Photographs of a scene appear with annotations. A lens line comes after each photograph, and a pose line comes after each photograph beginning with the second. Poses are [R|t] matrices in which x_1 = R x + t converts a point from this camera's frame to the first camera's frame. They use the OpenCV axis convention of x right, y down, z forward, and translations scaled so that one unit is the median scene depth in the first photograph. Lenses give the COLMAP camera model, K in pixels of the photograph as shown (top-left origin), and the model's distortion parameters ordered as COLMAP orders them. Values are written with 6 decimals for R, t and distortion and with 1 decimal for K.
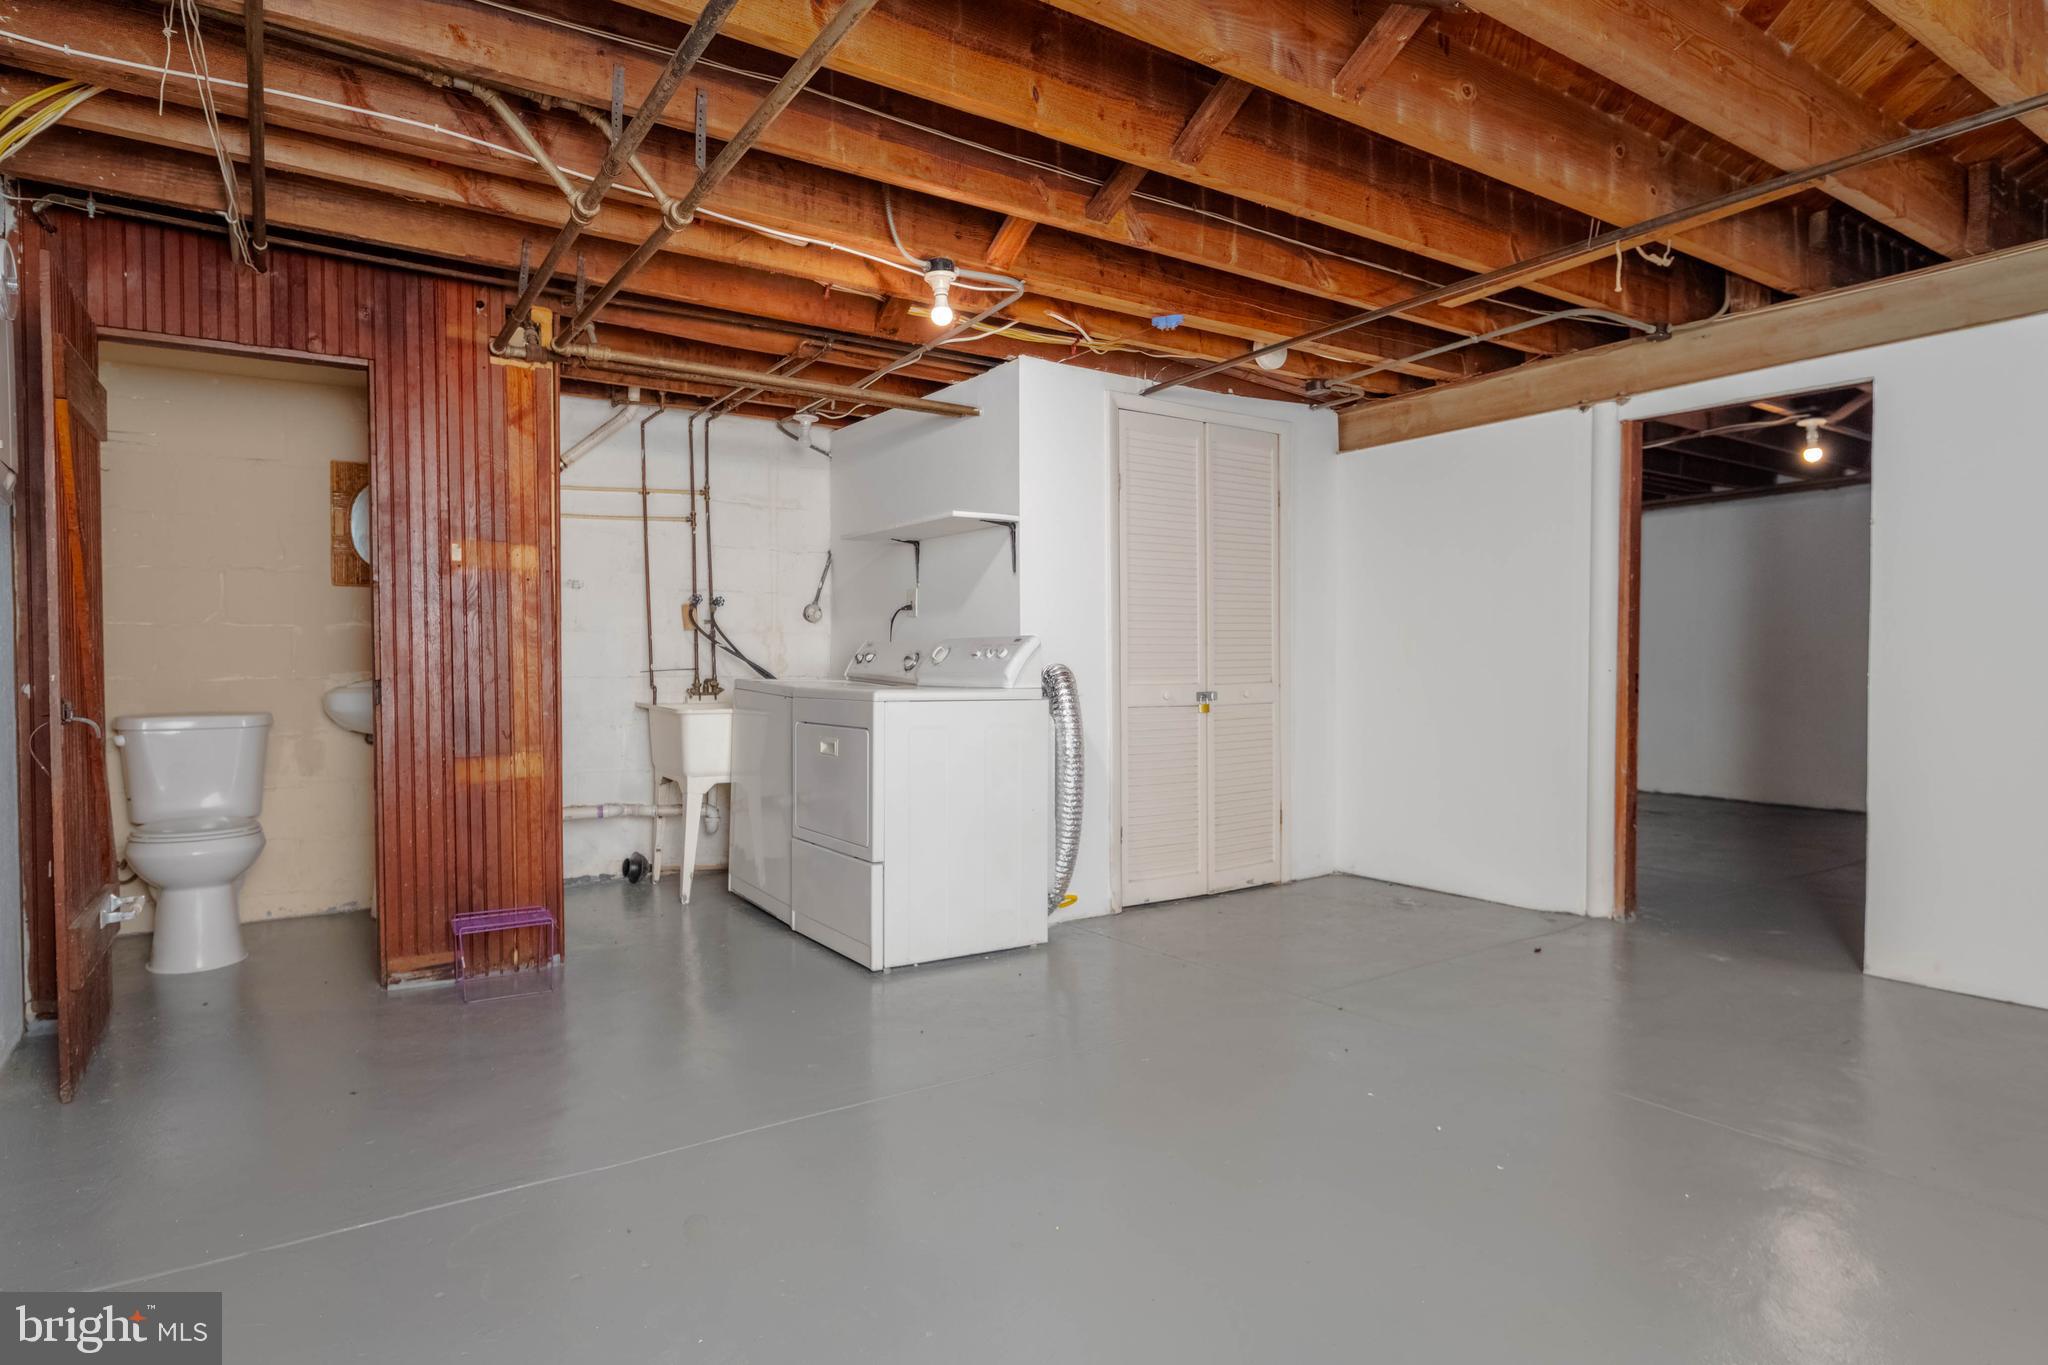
lens RADIAL K [[1131.5, 0, 1022.6], [0, 1131.5, 688.1], [0, 0, 1]] dist [-0.021014, 0.000043]
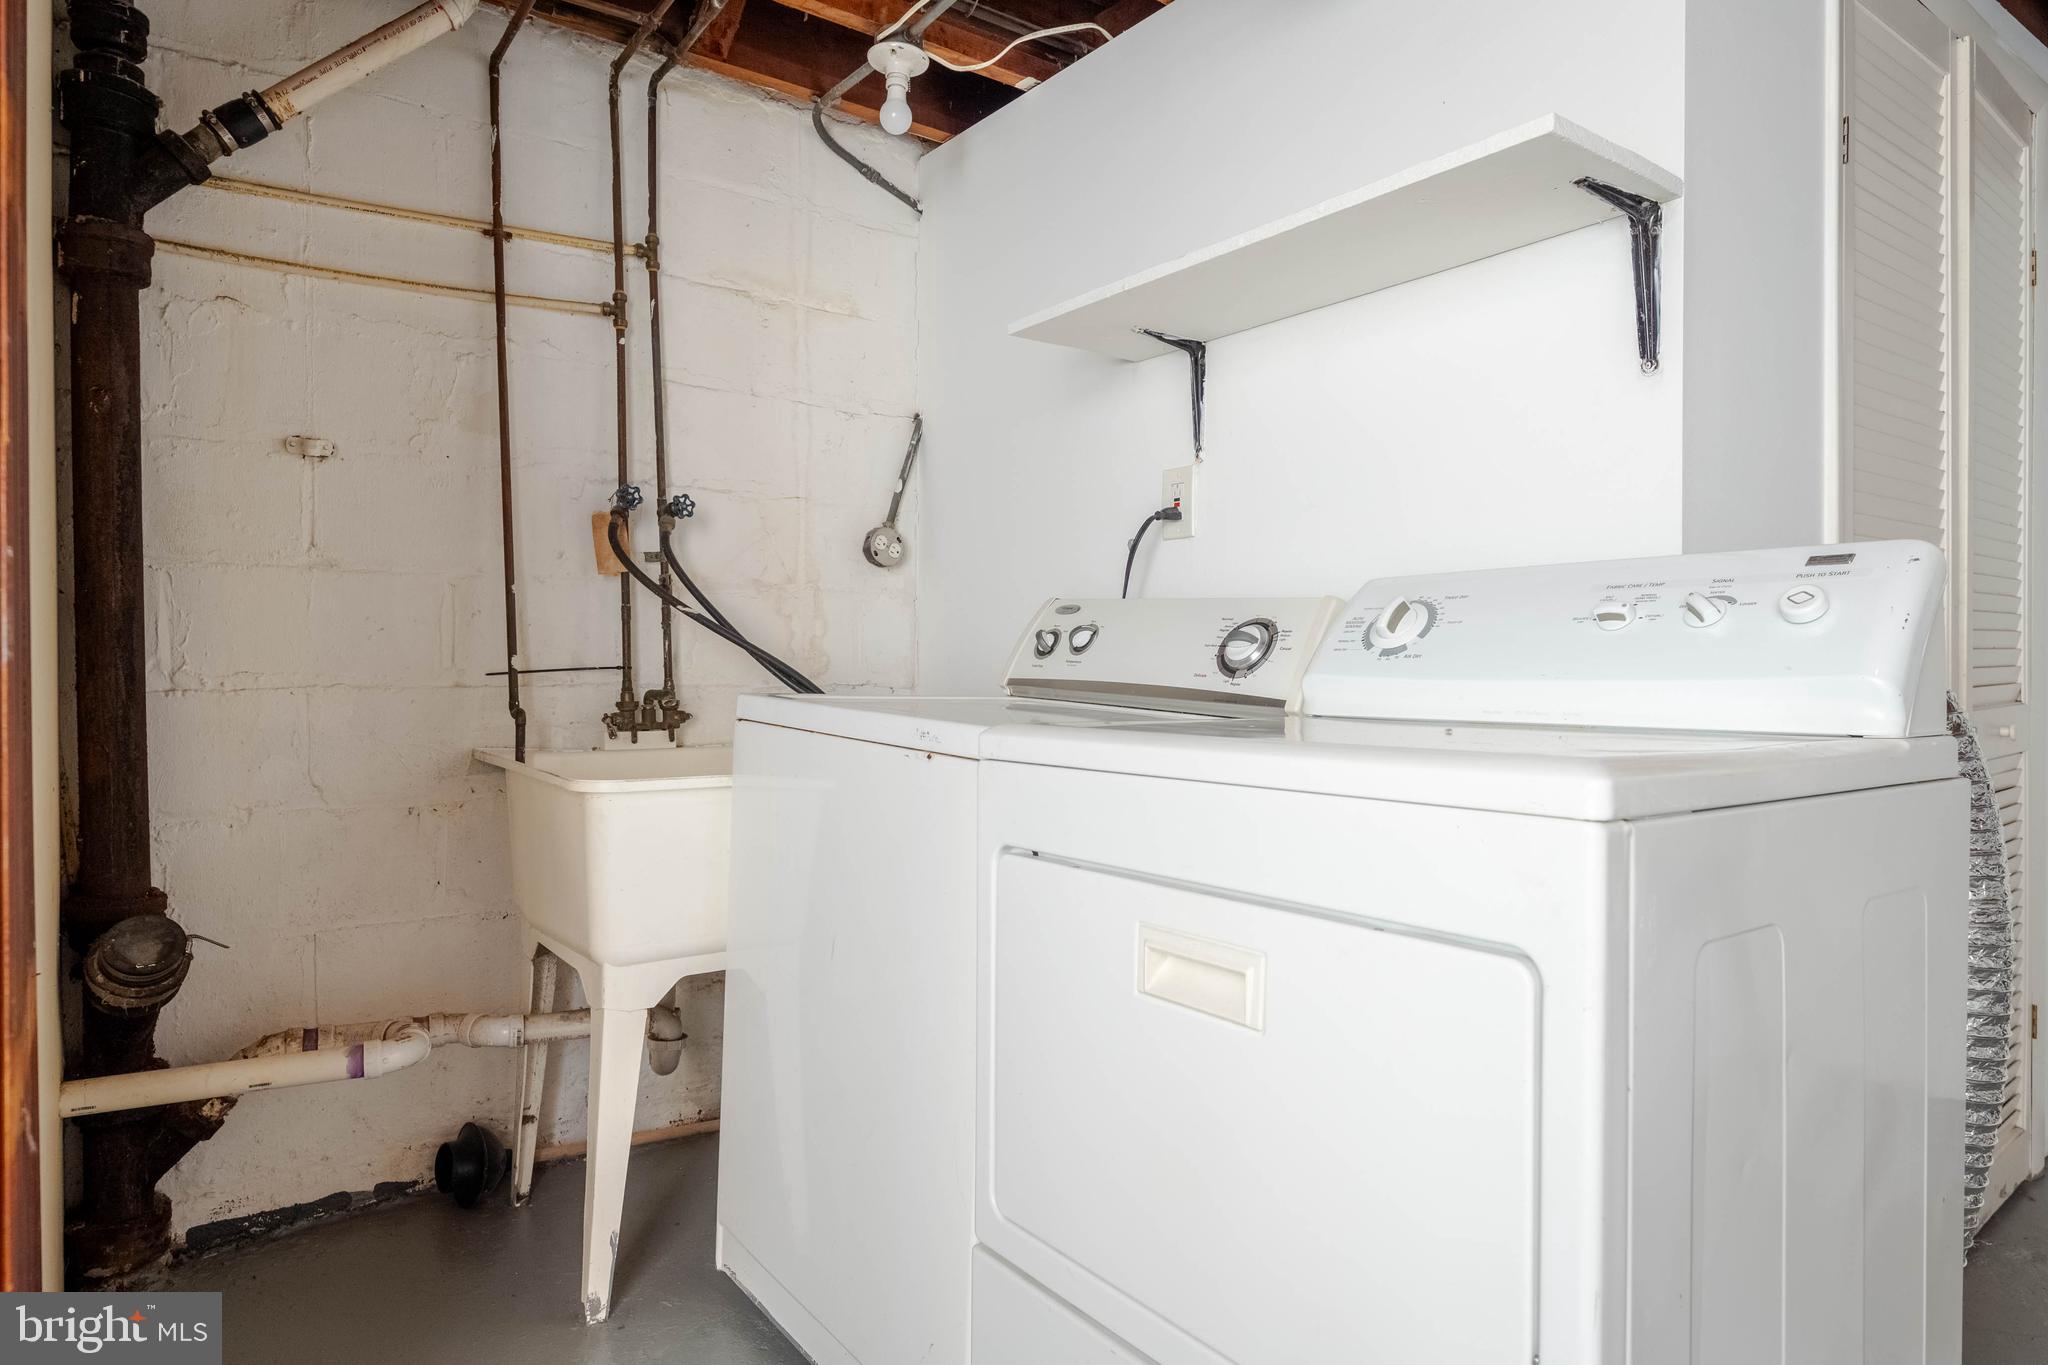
lens RADIAL K [[1198.2, 0, 1026.1], [0, 1198.2, 684.7], [0, 0, 1]] dist [0.006475, -0.004012]
pose [[0.999157, 0.003079, 0.040938, -0.160619], [-0.002924, 0.999988, -0.003859, -0.009327], [-0.040950, 0.003736, 0.999154, 0.555041]]
